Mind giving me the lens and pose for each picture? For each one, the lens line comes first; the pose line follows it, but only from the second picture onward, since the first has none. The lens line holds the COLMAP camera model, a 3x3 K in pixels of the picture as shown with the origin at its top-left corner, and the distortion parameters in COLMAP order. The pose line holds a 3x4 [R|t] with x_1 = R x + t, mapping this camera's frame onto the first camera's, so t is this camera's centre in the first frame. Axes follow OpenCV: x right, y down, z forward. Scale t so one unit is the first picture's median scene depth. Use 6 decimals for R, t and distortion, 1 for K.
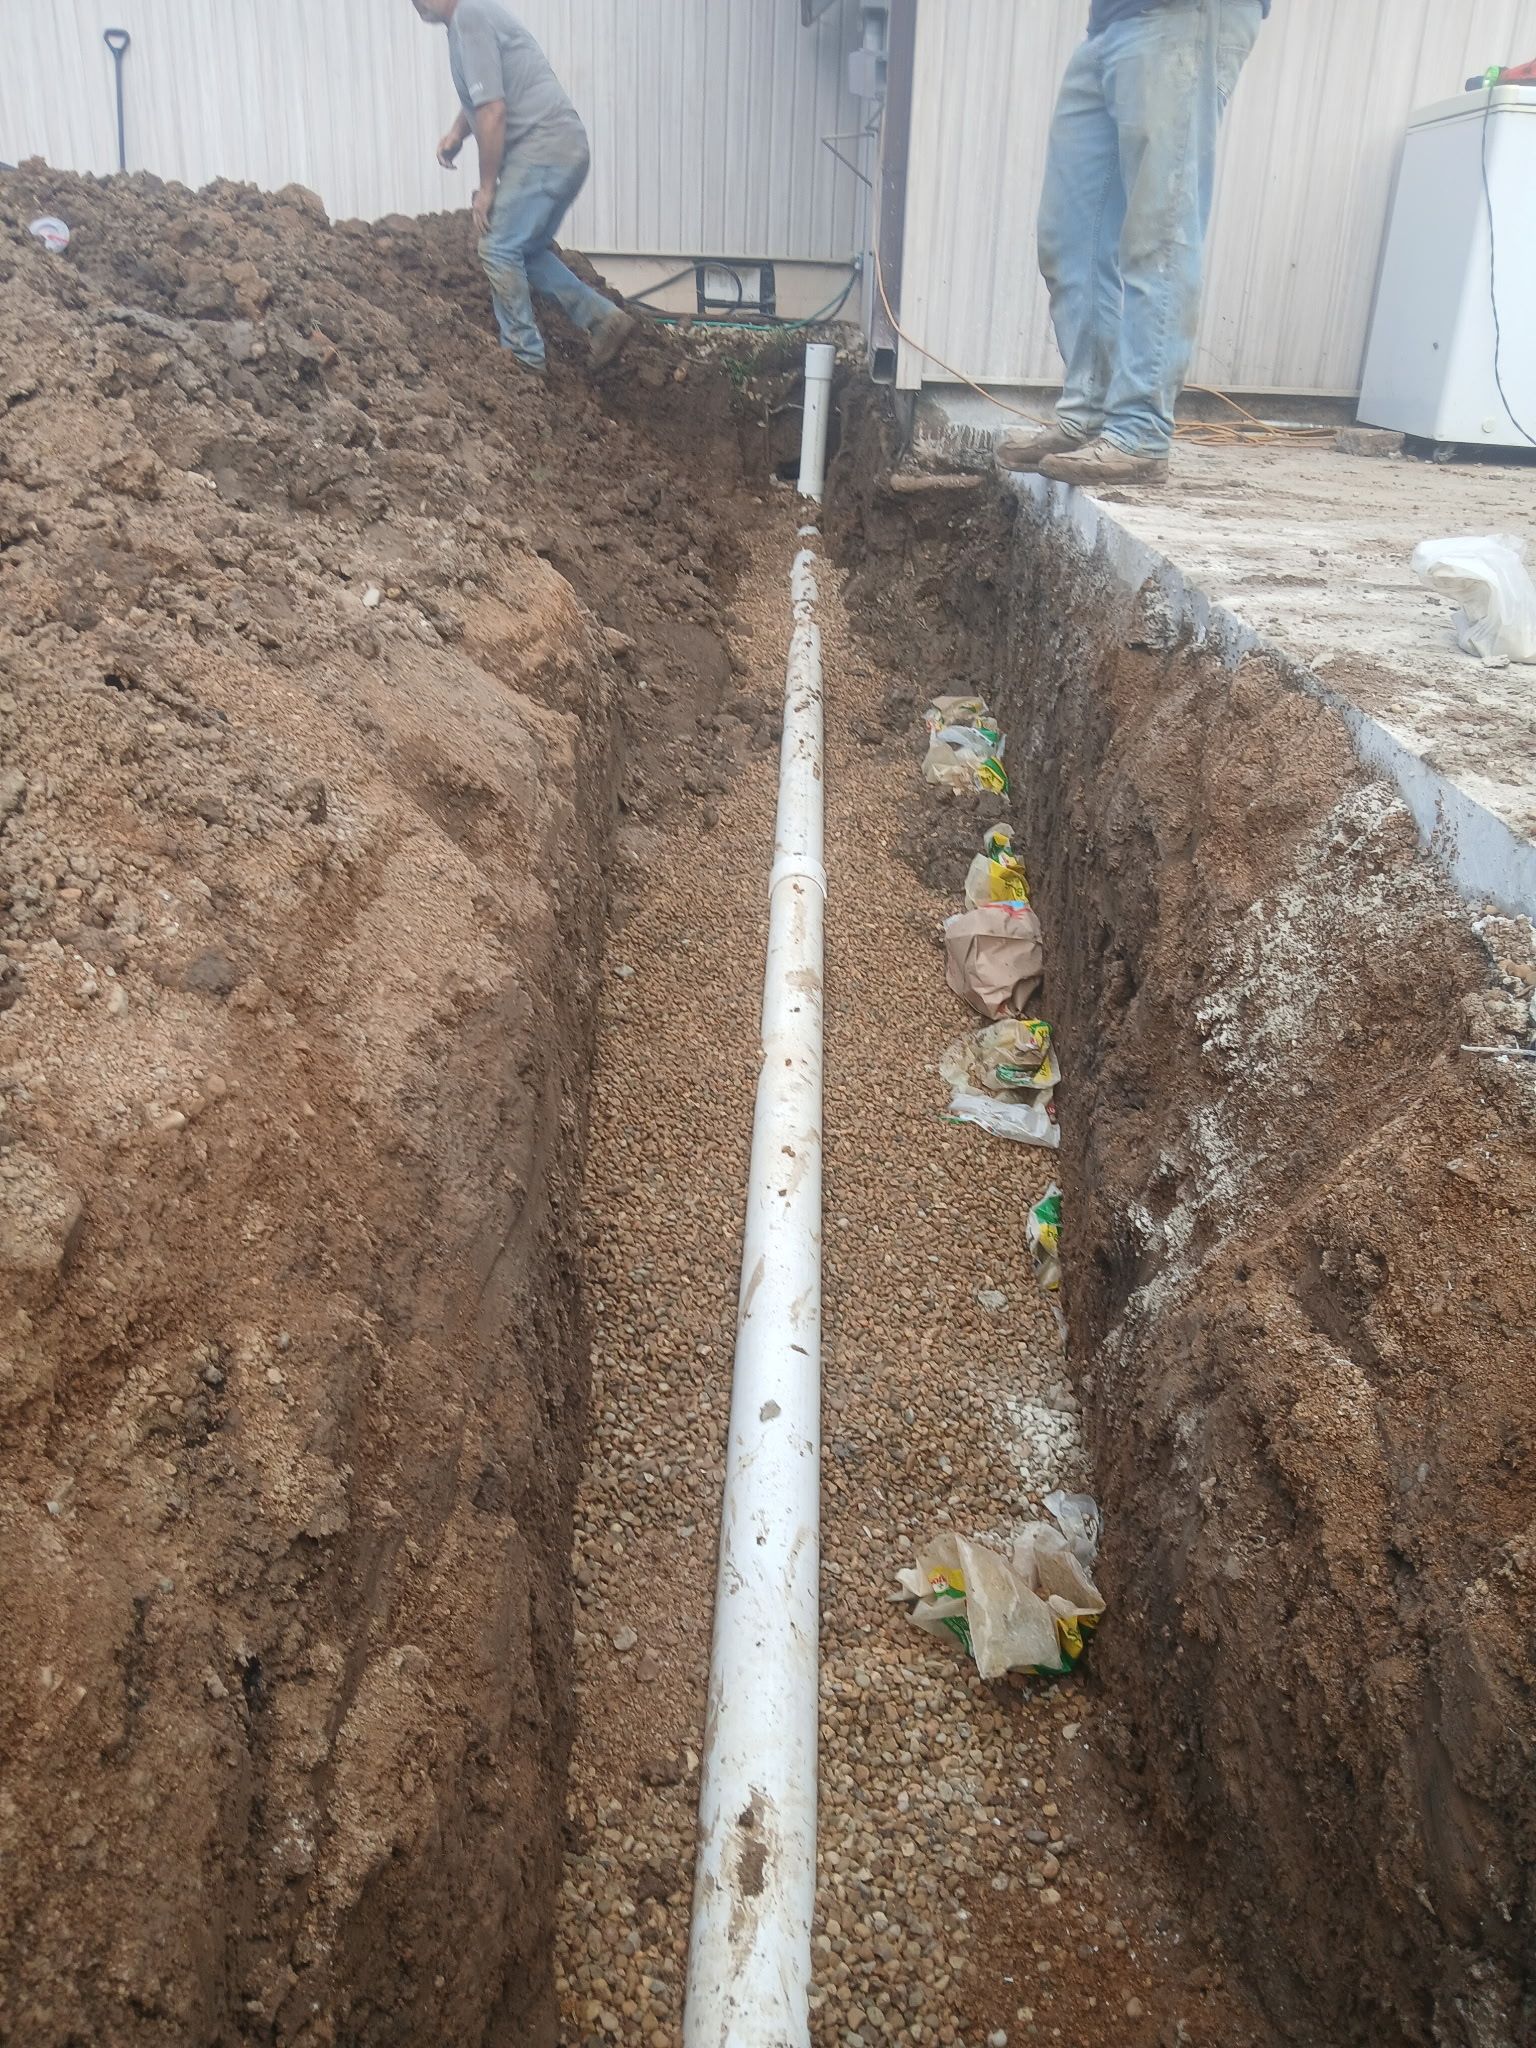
lens RADIAL K [[1614.4, 0, 767.2], [0, 1614.4, 1026.8], [0, 0, 1]] dist [-0.002530, 0.000647]
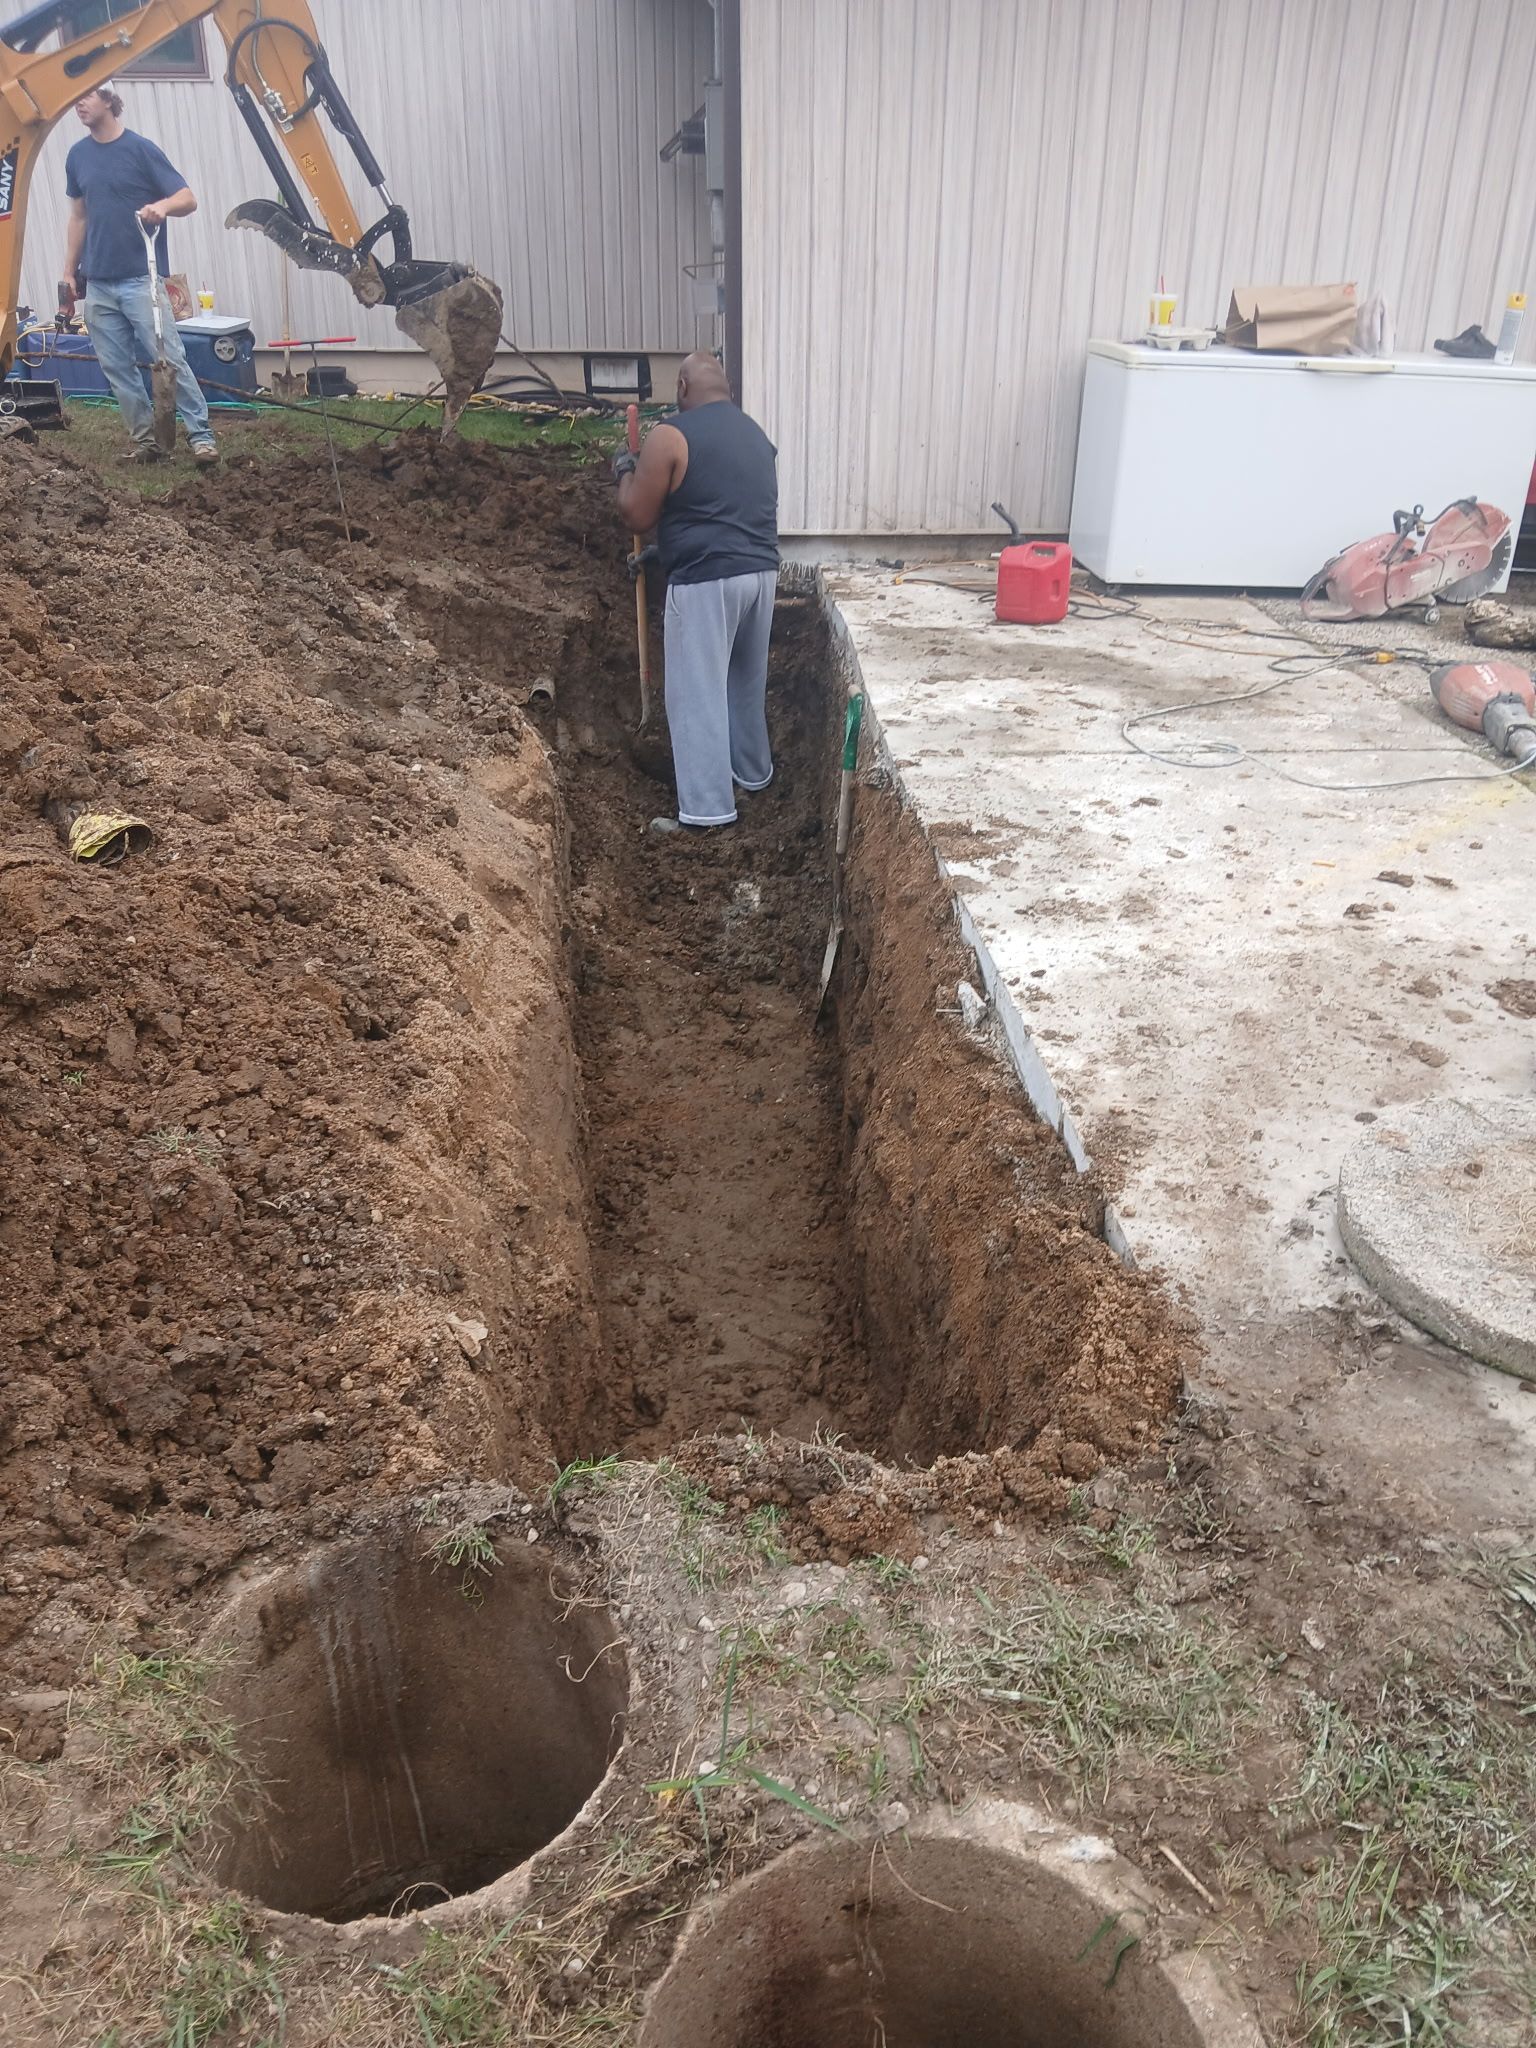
lens RADIAL K [[1614.4, 0, 763.0], [0, 1614.4, 1023.3], [0, 0, 1]] dist [-0.002530, 0.000647]
pose [[0.997295, -0.053012, 0.050909, 0.003579], [0.051680, 0.998295, 0.027131, -0.015357], [-0.052261, -0.024427, 0.998335, -0.470264]]
